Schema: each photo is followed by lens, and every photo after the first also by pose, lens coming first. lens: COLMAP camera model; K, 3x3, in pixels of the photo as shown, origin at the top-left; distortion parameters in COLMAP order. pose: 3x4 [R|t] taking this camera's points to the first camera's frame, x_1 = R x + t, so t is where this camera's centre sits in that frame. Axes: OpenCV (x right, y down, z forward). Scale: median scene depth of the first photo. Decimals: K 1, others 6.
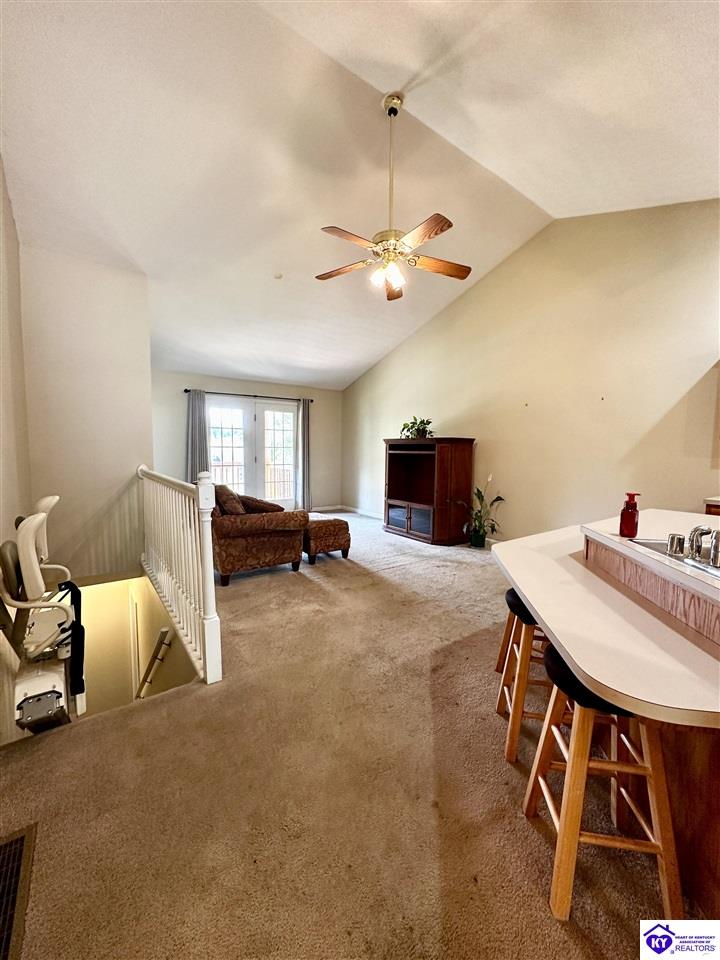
lens RADIAL K [[383.7, 0, 359.8], [0, 383.7, 481.7], [0, 0, 1]] dist [-0.003565, 0.000870]
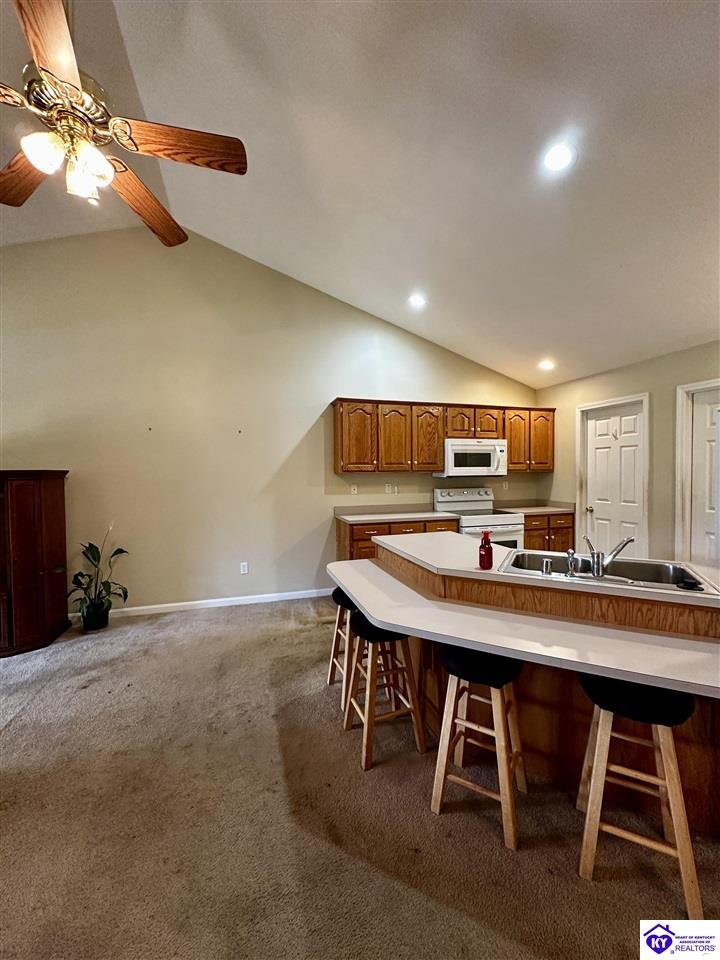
lens RADIAL K [[383.7, 0, 358.4], [0, 383.7, 479.7], [0, 0, 1]] dist [-0.003565, 0.000870]
pose [[0.328374, -0.035867, 0.943866, -0.225938], [0.091542, 0.995783, 0.005992, -0.071747], [-0.940101, 0.084436, 0.330273, 0.402343]]
